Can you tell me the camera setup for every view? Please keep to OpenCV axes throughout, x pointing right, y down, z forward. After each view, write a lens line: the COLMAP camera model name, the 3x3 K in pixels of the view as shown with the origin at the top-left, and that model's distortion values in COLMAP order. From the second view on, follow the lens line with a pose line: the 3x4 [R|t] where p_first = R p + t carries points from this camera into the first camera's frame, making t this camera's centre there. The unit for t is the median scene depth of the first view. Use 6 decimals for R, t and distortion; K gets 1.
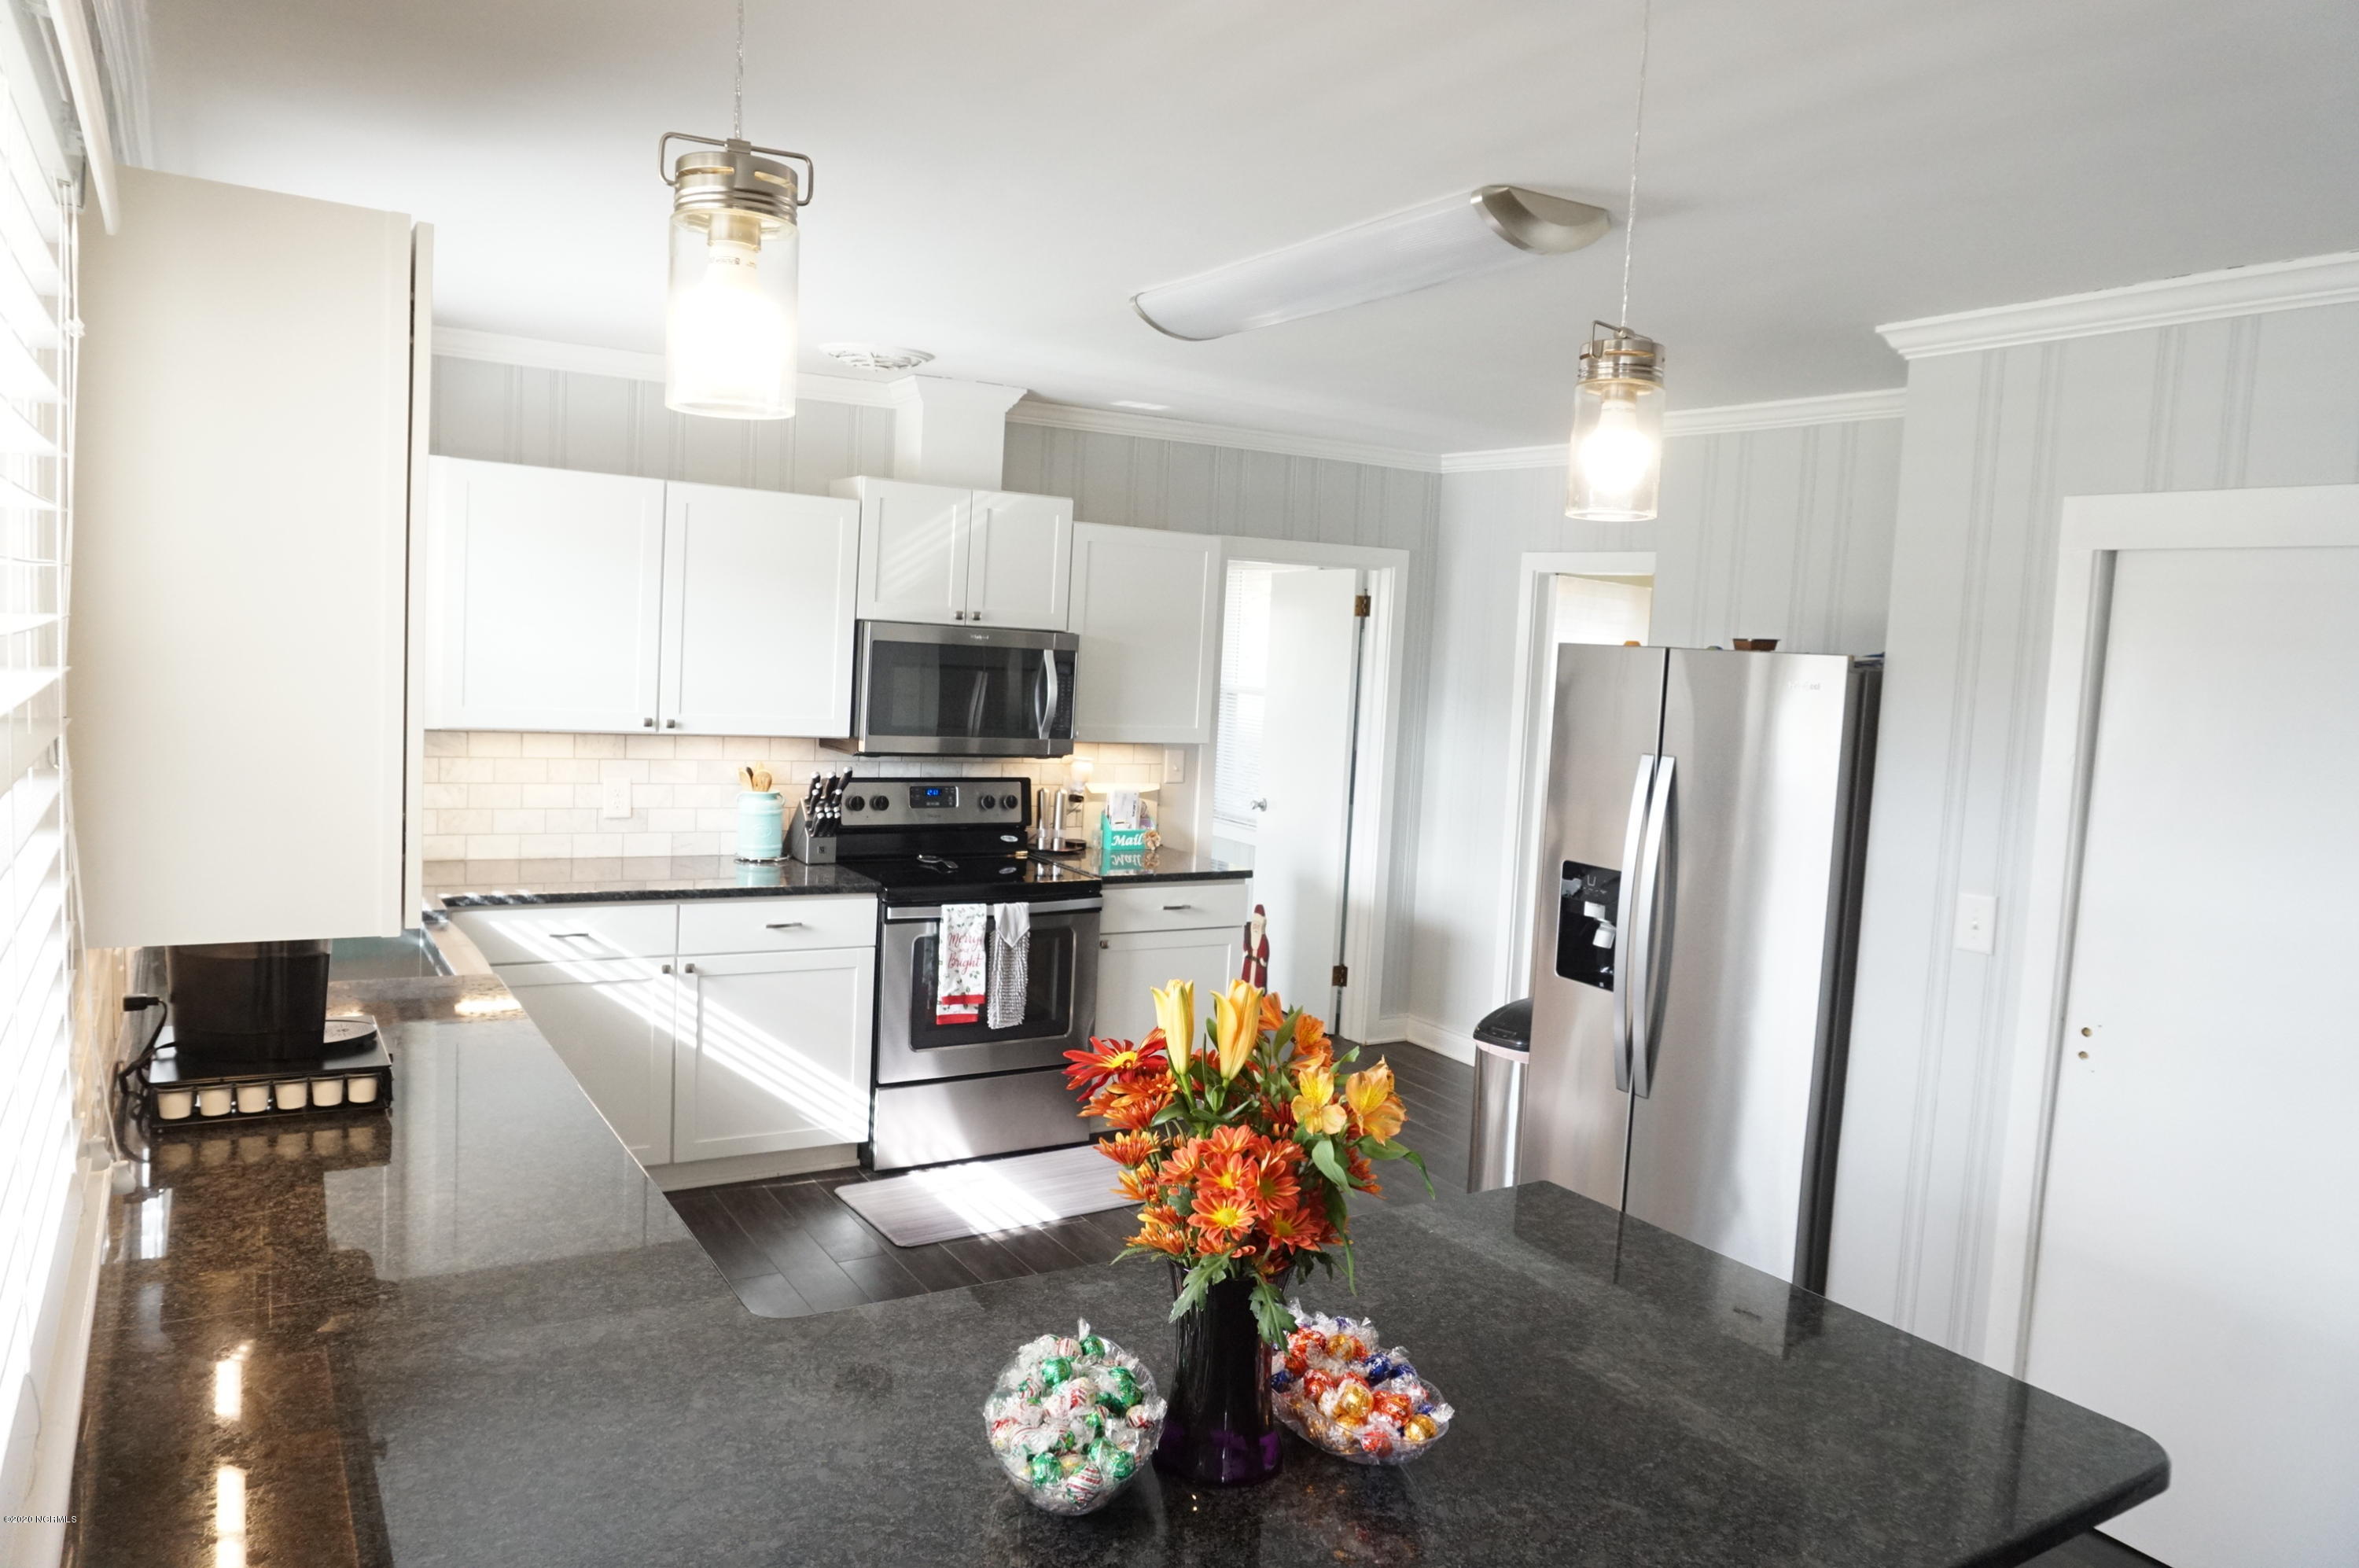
lens RADIAL K [[1568.5, 0, 1187.7], [0, 1568.5, 786.1], [0, 0, 1]] dist [-0.055291, 0.040519]
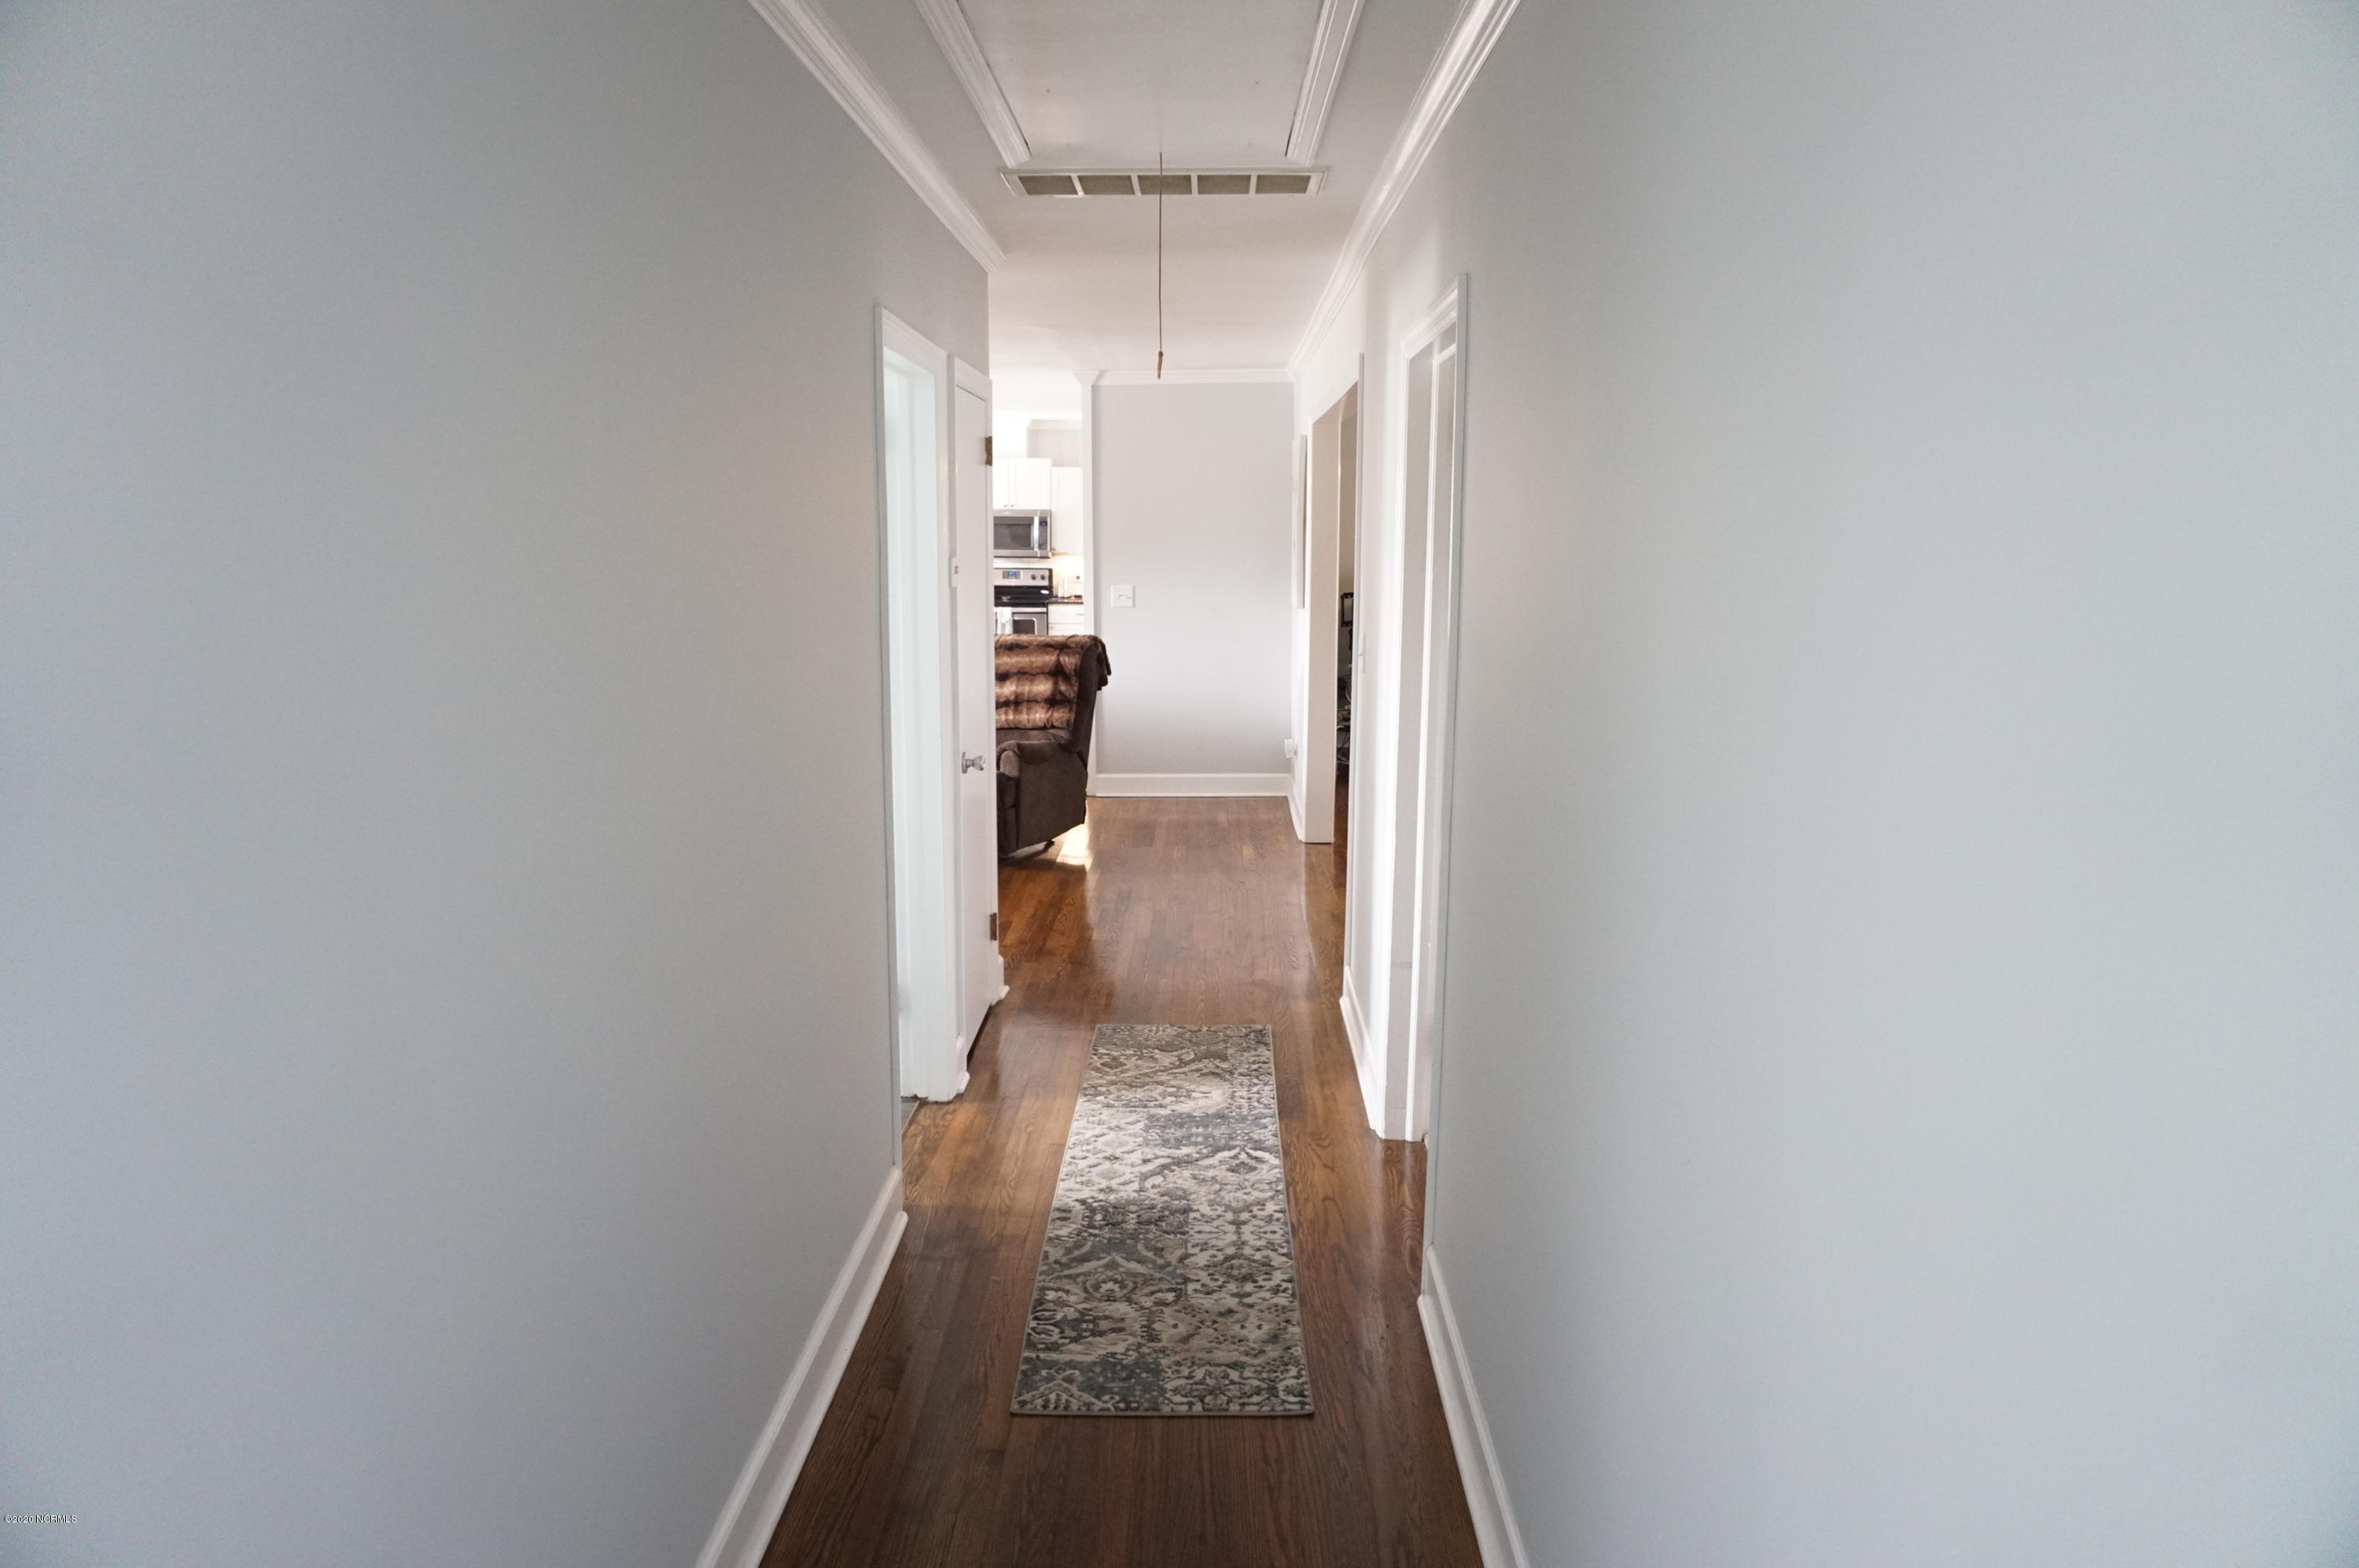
lens RADIAL K [[1568.5, 0, 1187.7], [0, 1568.5, 786.1], [0, 0, 1]] dist [-0.055291, 0.040519]
pose [[0.842711, 0.042375, -0.536695, 1.674230], [-0.012873, 0.998199, 0.058600, 0.224443], [0.538212, -0.042474, 0.841739, -1.196983]]
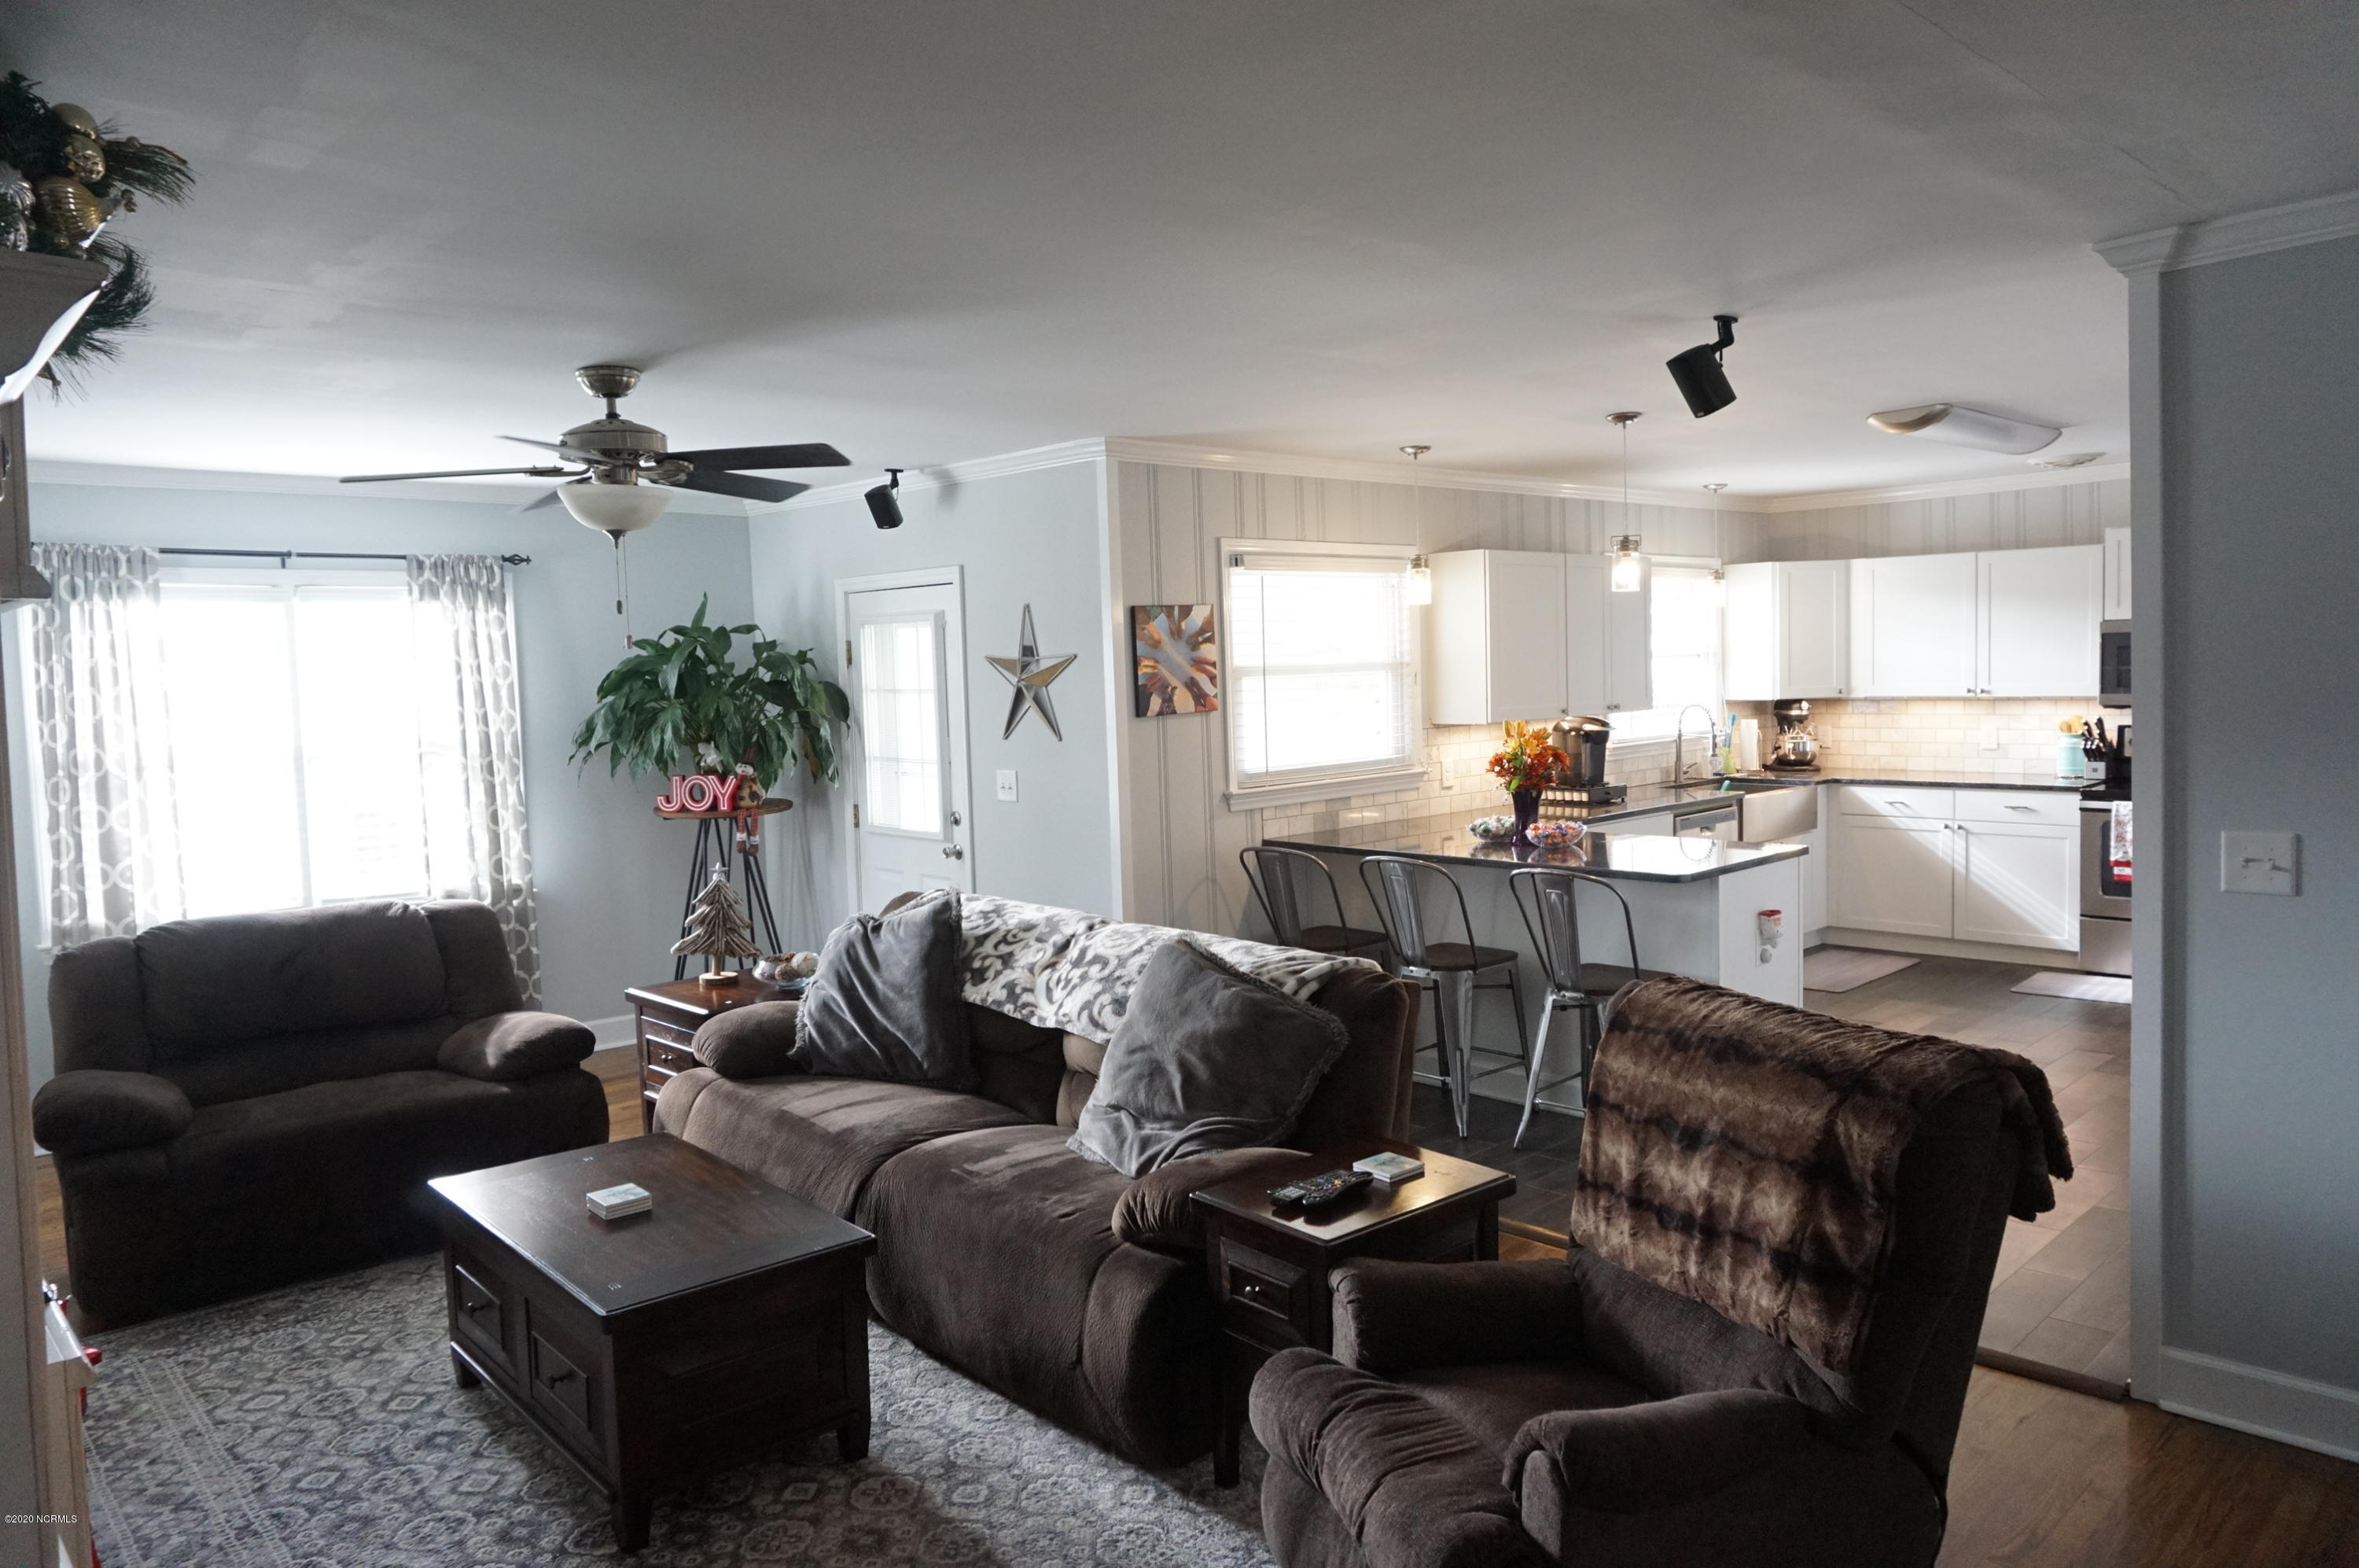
lens RADIAL K [[1568.5, 0, 1187.7], [0, 1568.5, 786.1], [0, 0, 1]] dist [-0.055291, 0.040519]
pose [[0.200502, 0.013559, -0.979600, 1.118516], [-0.043276, 0.999051, 0.004971, 0.090268], [0.978737, 0.041397, 0.200898, -0.195460]]
